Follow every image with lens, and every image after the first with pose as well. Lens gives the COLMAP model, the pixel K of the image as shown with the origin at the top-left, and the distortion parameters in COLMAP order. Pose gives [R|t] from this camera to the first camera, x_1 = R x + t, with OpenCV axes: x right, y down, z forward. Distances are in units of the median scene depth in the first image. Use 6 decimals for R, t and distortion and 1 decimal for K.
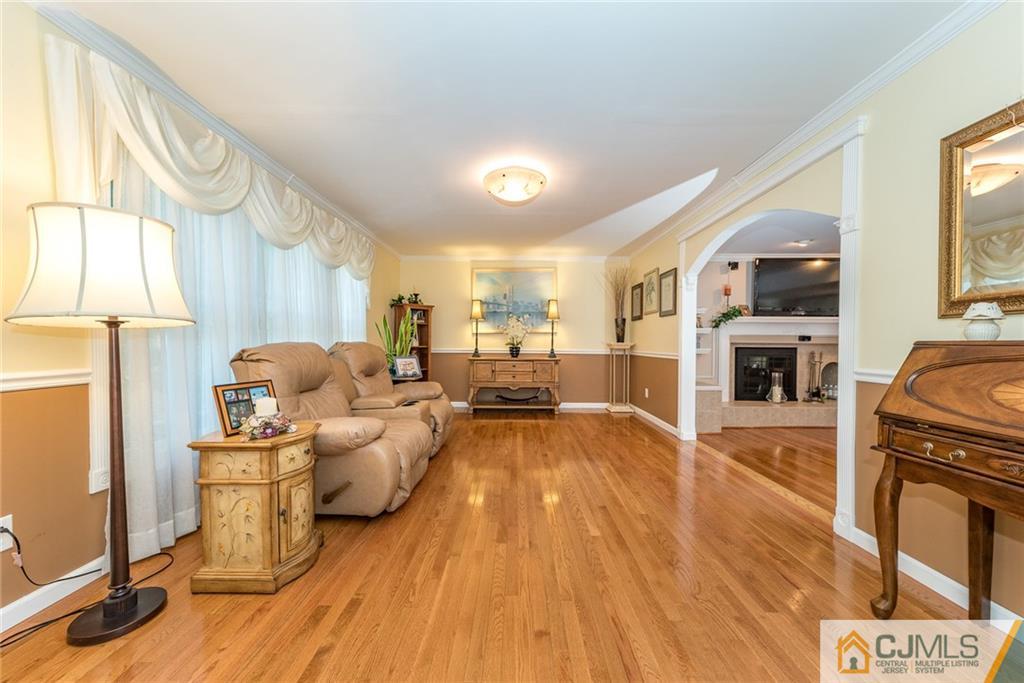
lens RADIAL K [[351.3, 0, 509.3], [0, 351.3, 346.7], [0, 0, 1]] dist [0.000834, -0.000236]
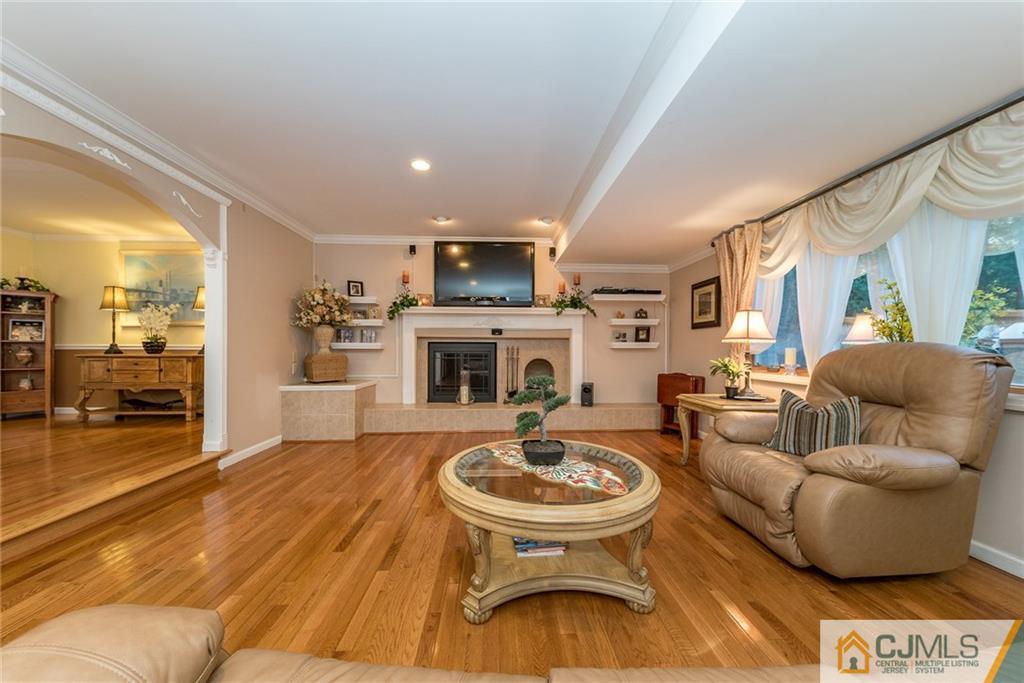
lens RADIAL K [[351.3, 0, 502.8], [0, 351.3, 343.8], [0, 0, 1]] dist [0.000834, -0.000236]
pose [[0.998797, -0.001596, 0.049001, 0.817198], [0.001907, 0.999978, -0.006300, 0.012575], [-0.048990, 0.006386, 0.998779, 0.107078]]
